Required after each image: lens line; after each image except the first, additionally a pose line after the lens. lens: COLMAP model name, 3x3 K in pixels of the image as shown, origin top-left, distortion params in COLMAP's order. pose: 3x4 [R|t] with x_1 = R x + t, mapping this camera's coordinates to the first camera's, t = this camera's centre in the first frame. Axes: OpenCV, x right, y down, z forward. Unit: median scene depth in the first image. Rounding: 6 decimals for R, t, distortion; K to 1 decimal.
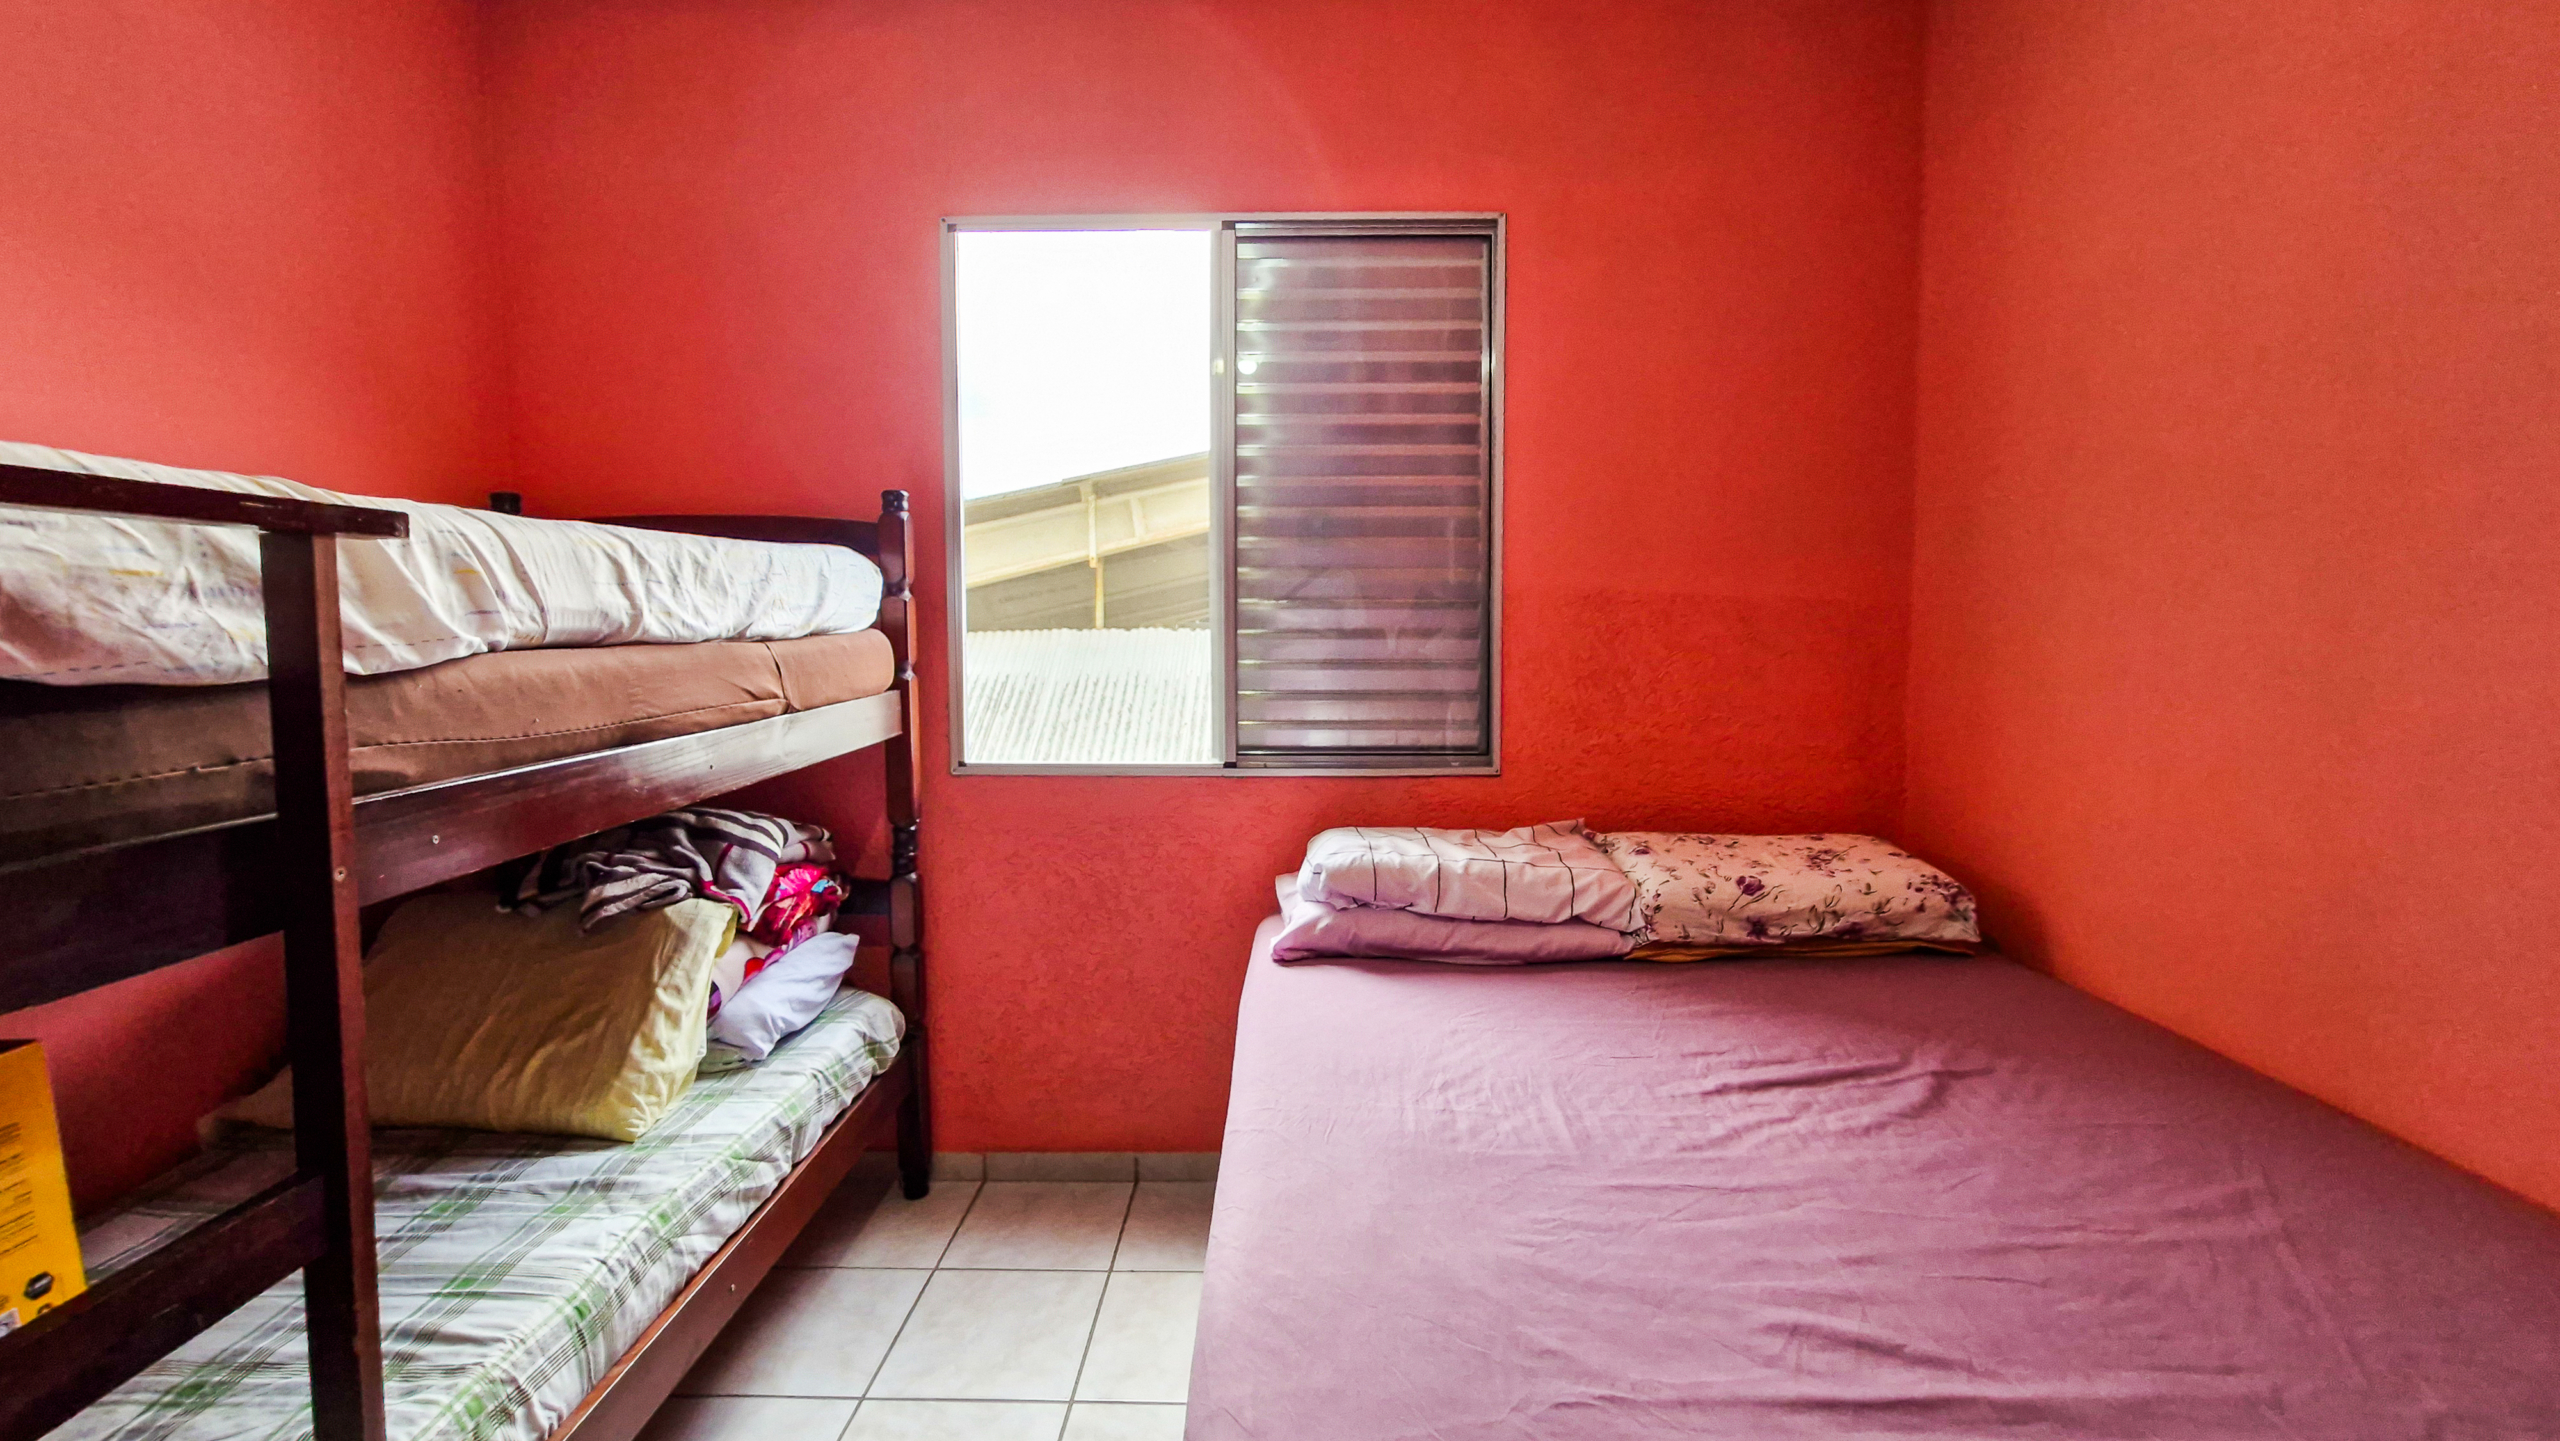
lens RADIAL K [[1044.3, 0, 1275.6], [0, 1044.3, 696.1], [0, 0, 1]] dist [-0.022397, 0.000467]
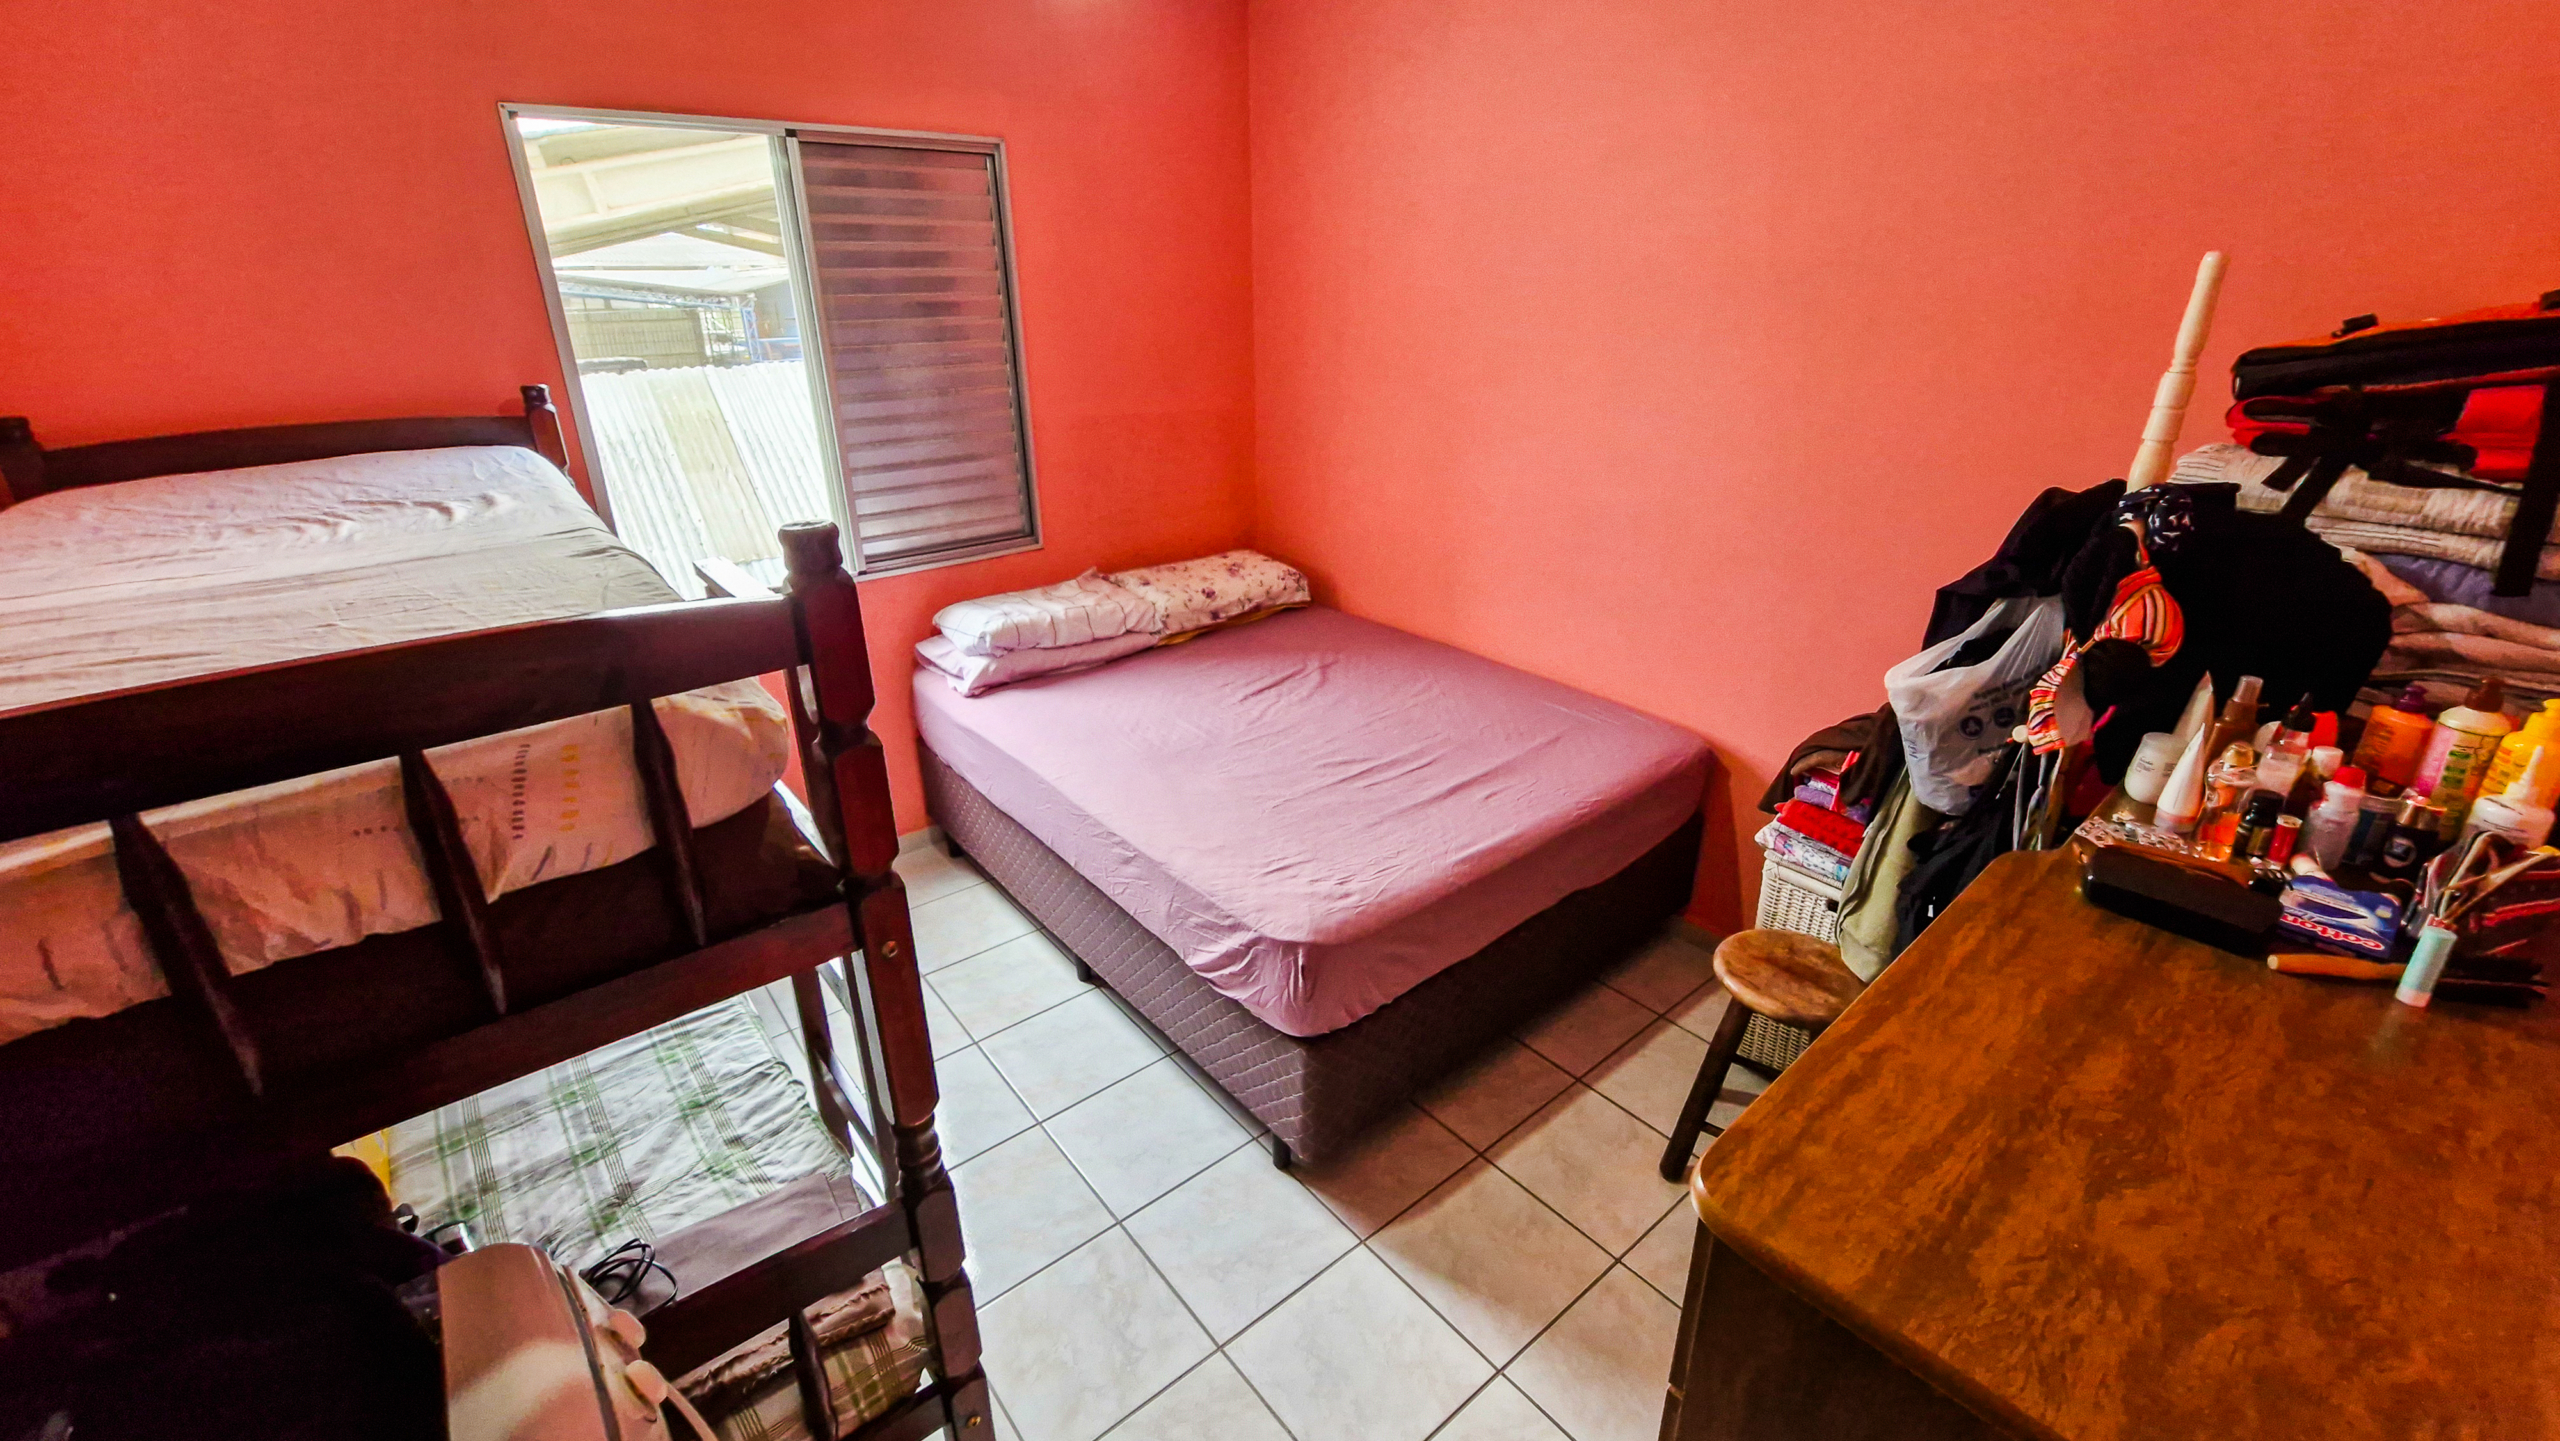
lens RADIAL K [[1044.3, 0, 1282.7], [0, 1044.3, 714.0], [0, 0, 1]] dist [-0.022397, 0.000467]
pose [[0.759502, -0.258025, 0.597143, -0.584449], [0.056050, 0.940512, 0.335105, -0.220996], [-0.648086, -0.221043, 0.728783, -0.451471]]
